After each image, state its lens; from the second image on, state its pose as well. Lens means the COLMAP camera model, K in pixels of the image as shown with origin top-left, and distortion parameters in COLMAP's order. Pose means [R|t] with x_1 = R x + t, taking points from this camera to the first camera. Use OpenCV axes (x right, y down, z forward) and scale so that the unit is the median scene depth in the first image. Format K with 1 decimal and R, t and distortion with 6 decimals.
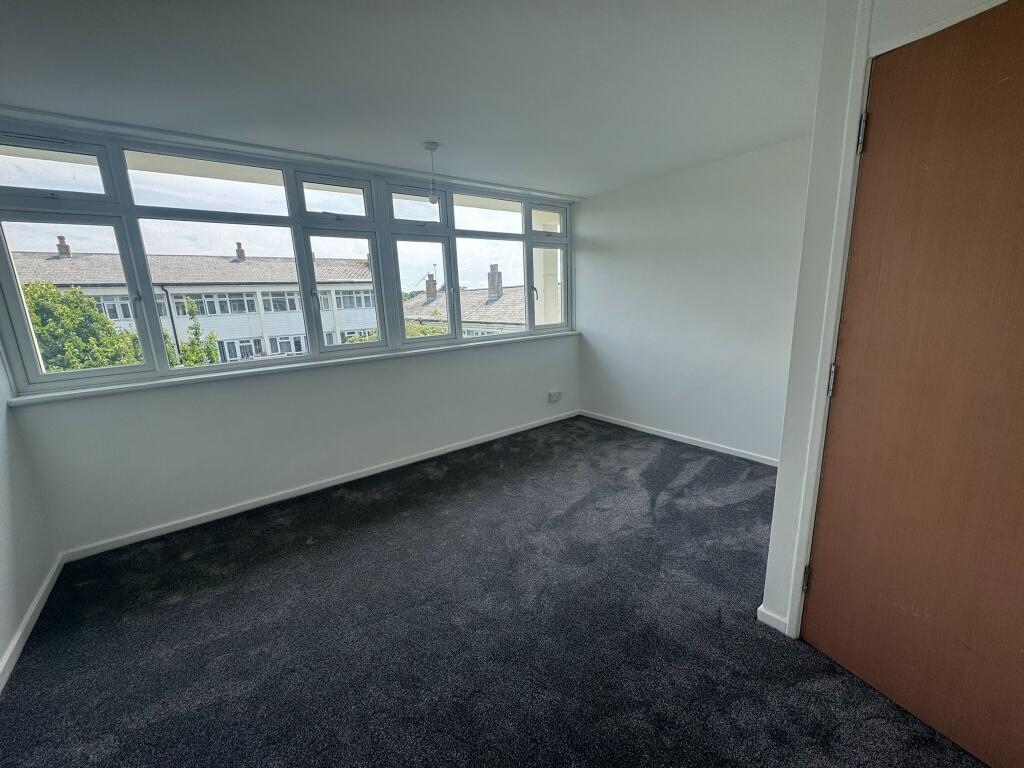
lens RADIAL K [[407.0, 0, 512.0], [0, 407.0, 384.0], [0, 0, 1]] dist [0.000022, 0.000205]
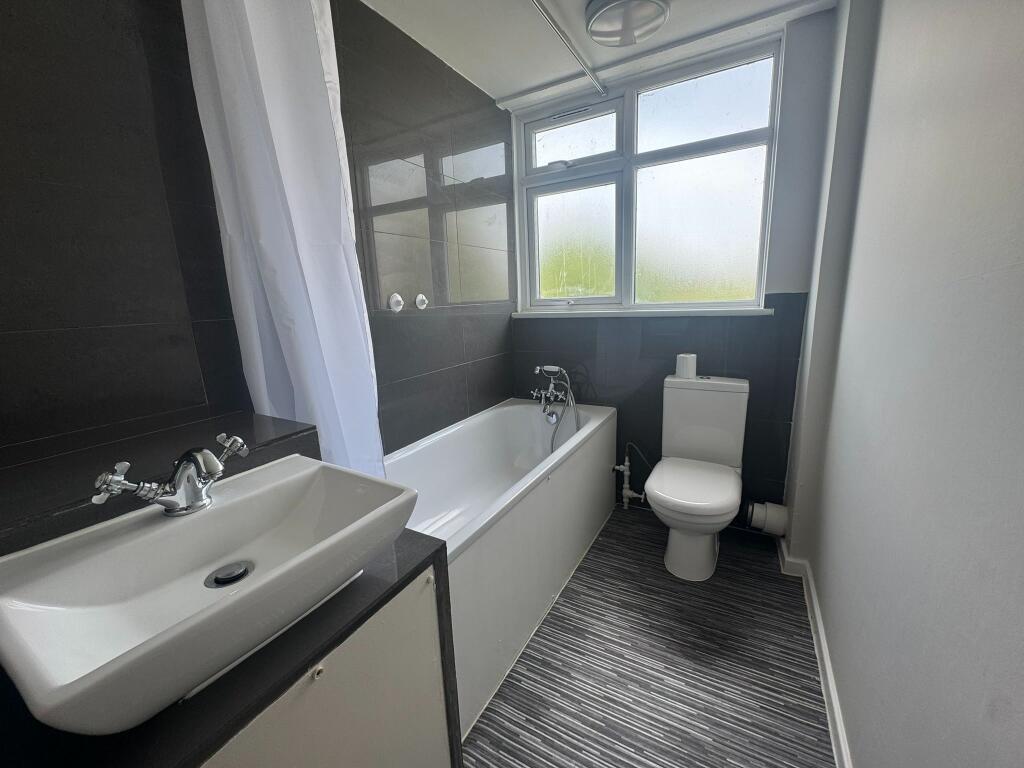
lens RADIAL K [[407.0, 0, 512.0], [0, 407.0, 384.0], [0, 0, 1]] dist [0.000022, 0.000205]
pose [[0.397897, 0.274671, -0.875348, 0.411996], [-0.123342, 0.961484, 0.245633, -0.184116], [0.909101, 0.010231, 0.416450, 0.597443]]
